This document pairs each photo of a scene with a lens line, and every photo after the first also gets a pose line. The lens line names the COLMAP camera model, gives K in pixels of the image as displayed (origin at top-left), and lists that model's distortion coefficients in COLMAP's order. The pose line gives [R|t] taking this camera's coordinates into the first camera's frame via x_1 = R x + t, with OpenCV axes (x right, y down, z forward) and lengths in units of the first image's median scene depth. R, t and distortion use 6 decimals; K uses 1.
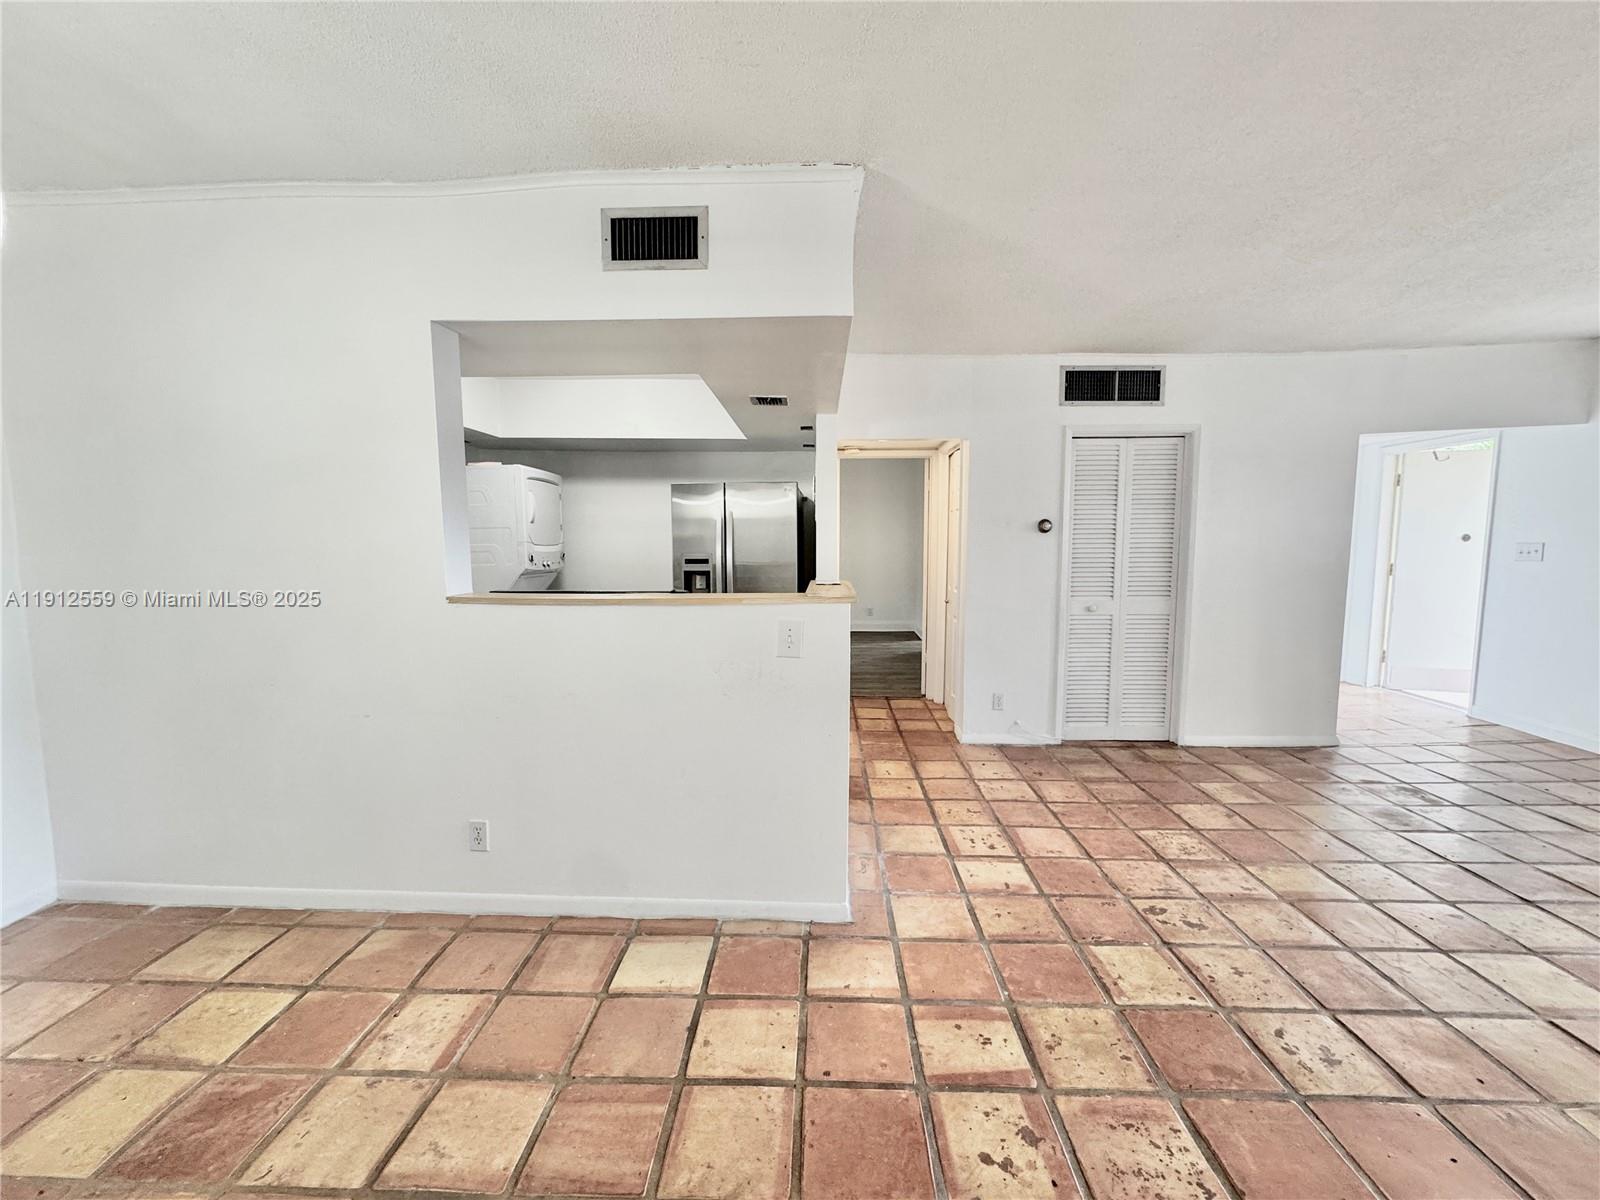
lens RADIAL K [[640.3, 0, 796.5], [0, 640.3, 598.5], [0, 0, 1]] dist [-0.001333, -0.000239]
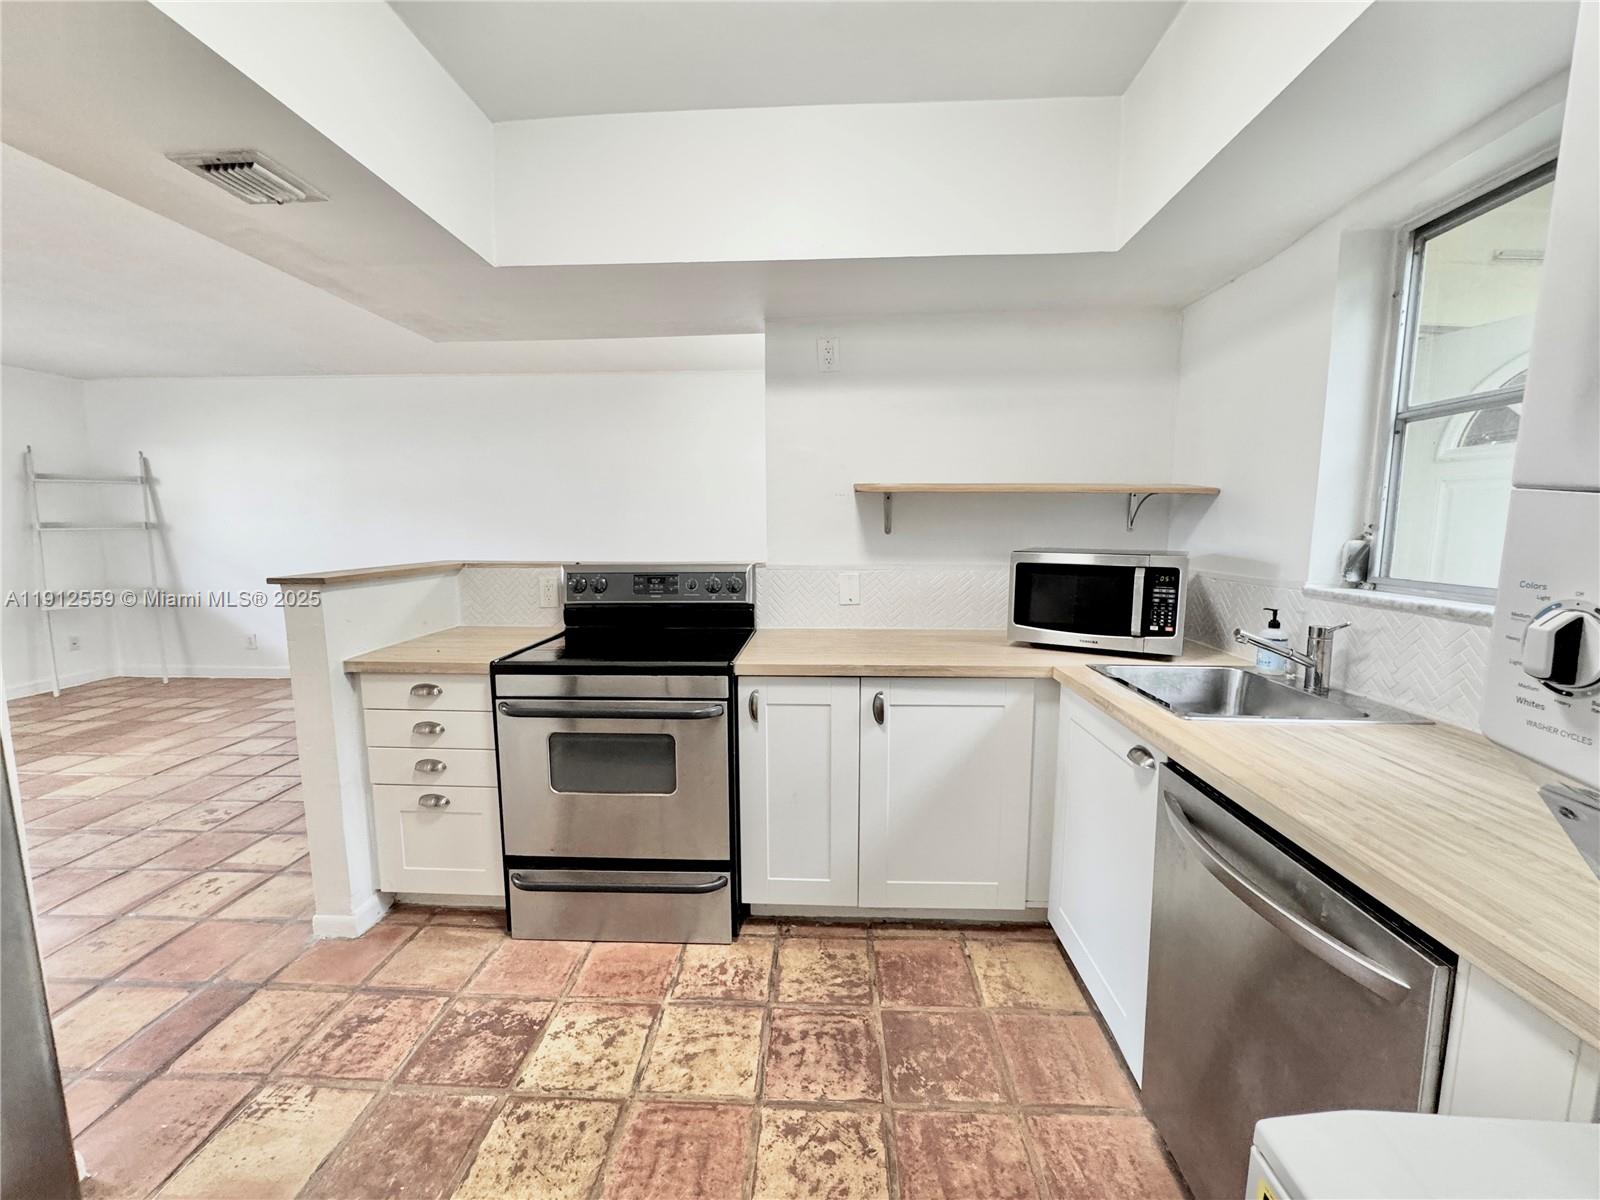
lens RADIAL K [[640.3, 0, 802.4], [0, 640.3, 602.3], [0, 0, 1]] dist [-0.001333, -0.000239]
pose [[-0.999949, 0.003397, 0.009535, -0.533004], [0.005385, 0.976165, 0.216963, -0.165418], [-0.008571, 0.217003, -0.976133, 1.907252]]
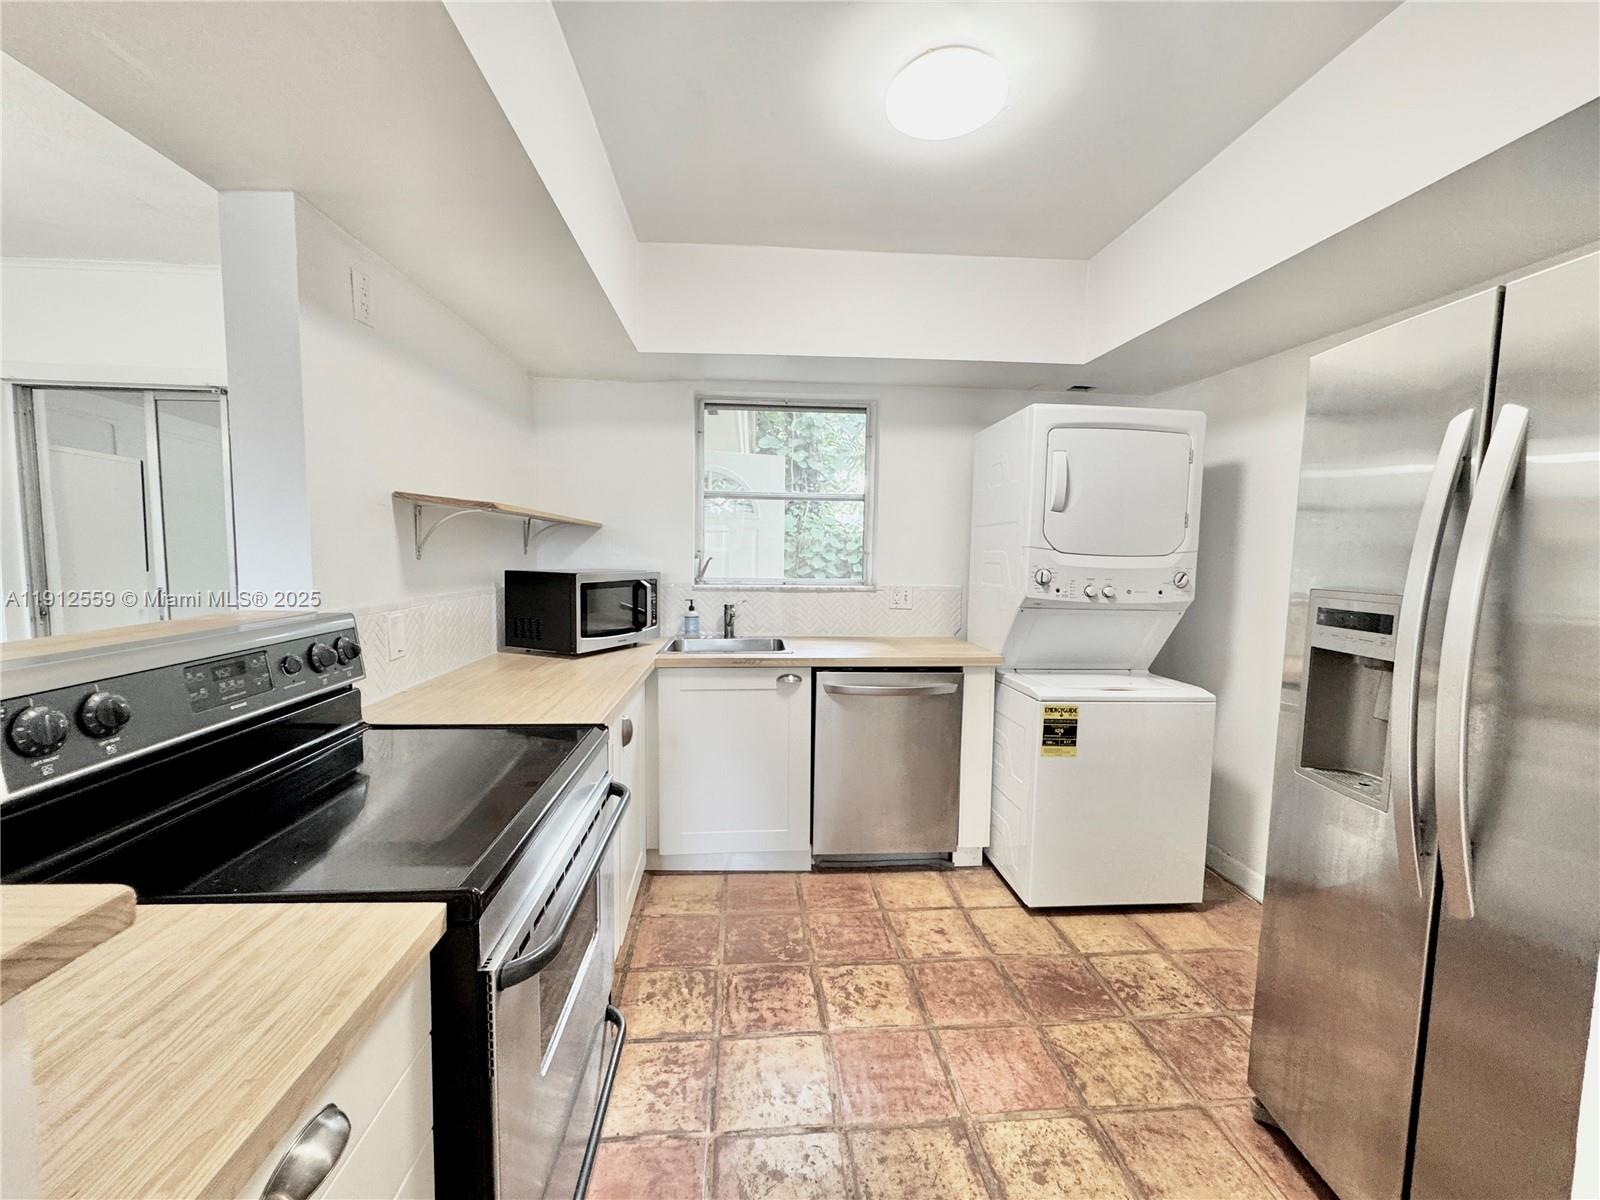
lens RADIAL K [[640.3, 0, 797.8], [0, 640.3, 599.6], [0, 0, 1]] dist [-0.001333, -0.000239]
pose [[0.110072, 0.081201, -0.990601, 0.162438], [-0.105067, 0.992024, 0.069643, -0.107082], [0.988355, 0.096414, 0.117725, 1.280519]]
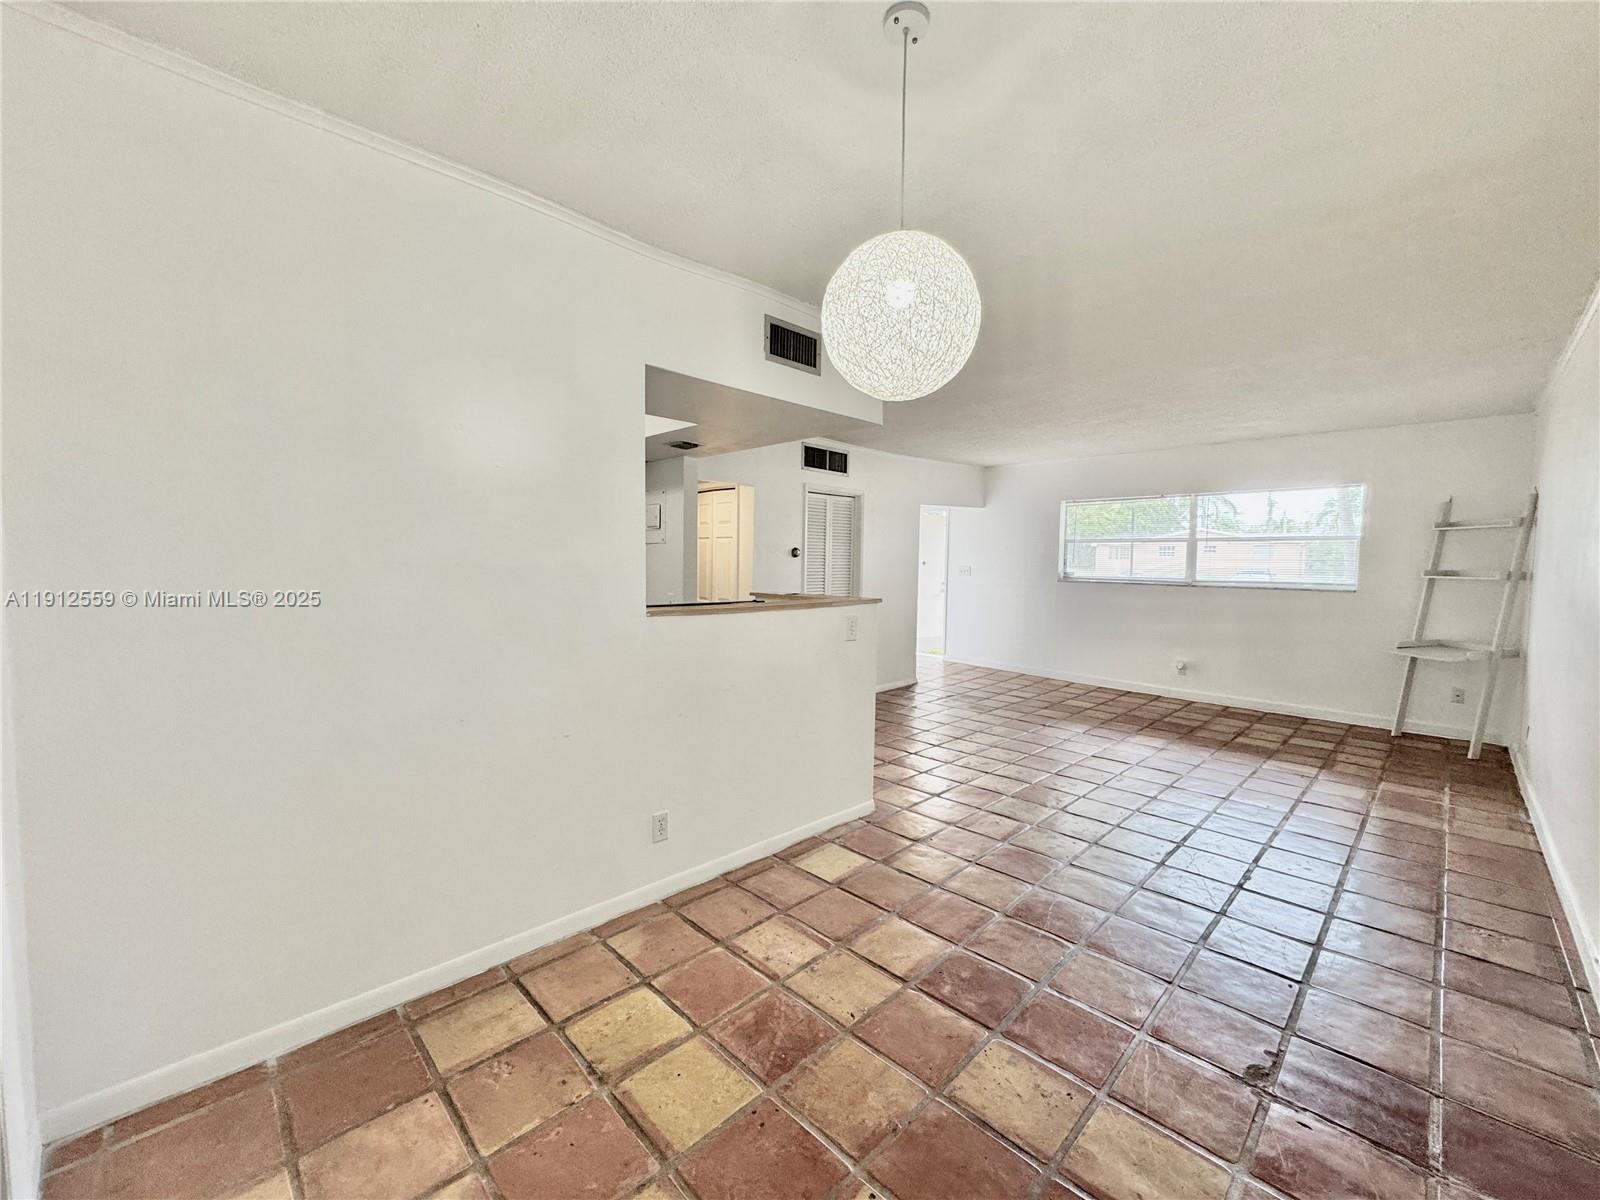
lens RADIAL K [[640.3, 0, 800.5], [0, 640.3, 596.7], [0, 0, 1]] dist [-0.001333, -0.000239]
pose [[0.689589, -0.029946, 0.723582, -0.996257], [0.054601, 0.998451, -0.010713, -0.000562], [-0.722140, 0.046896, 0.690156, 0.040159]]
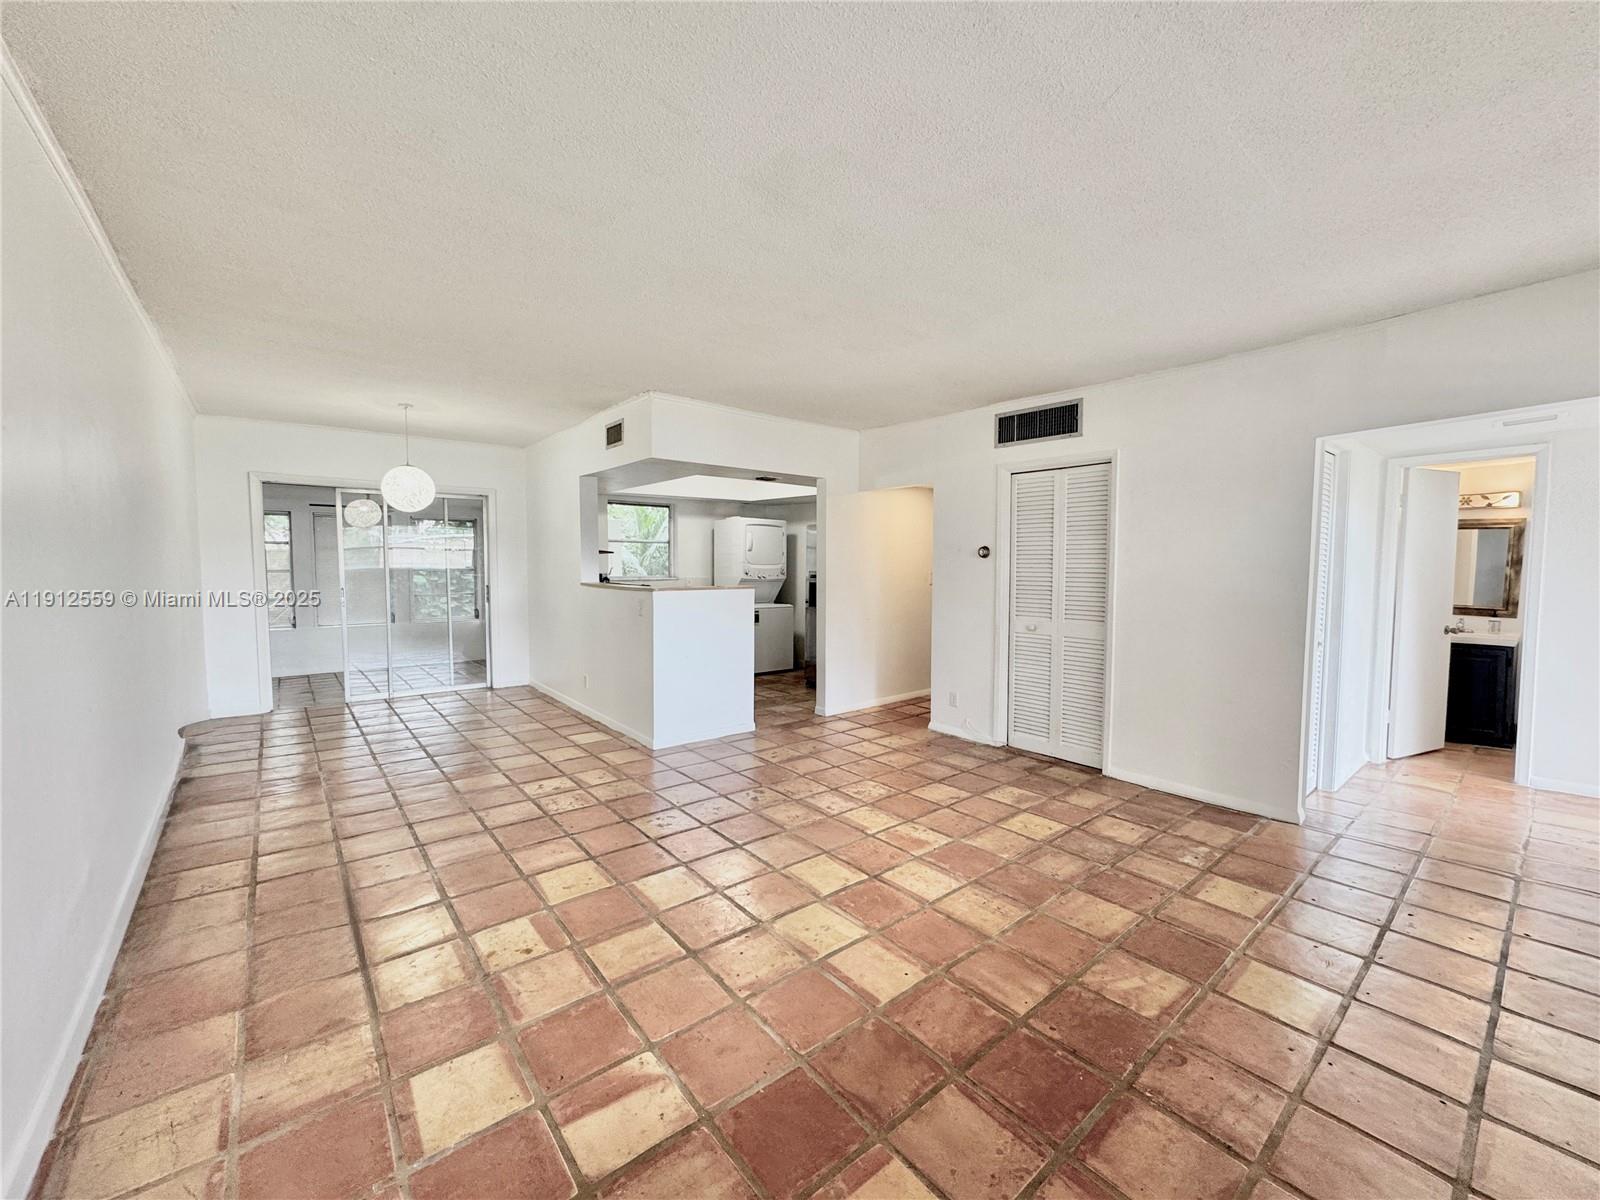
lens RADIAL K [[640.3, 0, 798.9], [0, 640.3, 596.4], [0, 0, 1]] dist [-0.001333, -0.000239]
pose [[0.658966, 0.047523, -0.750670, 1.653885], [-0.076962, 0.997024, -0.004441, -0.003607], [0.748225, 0.060699, 0.660662, -0.019388]]
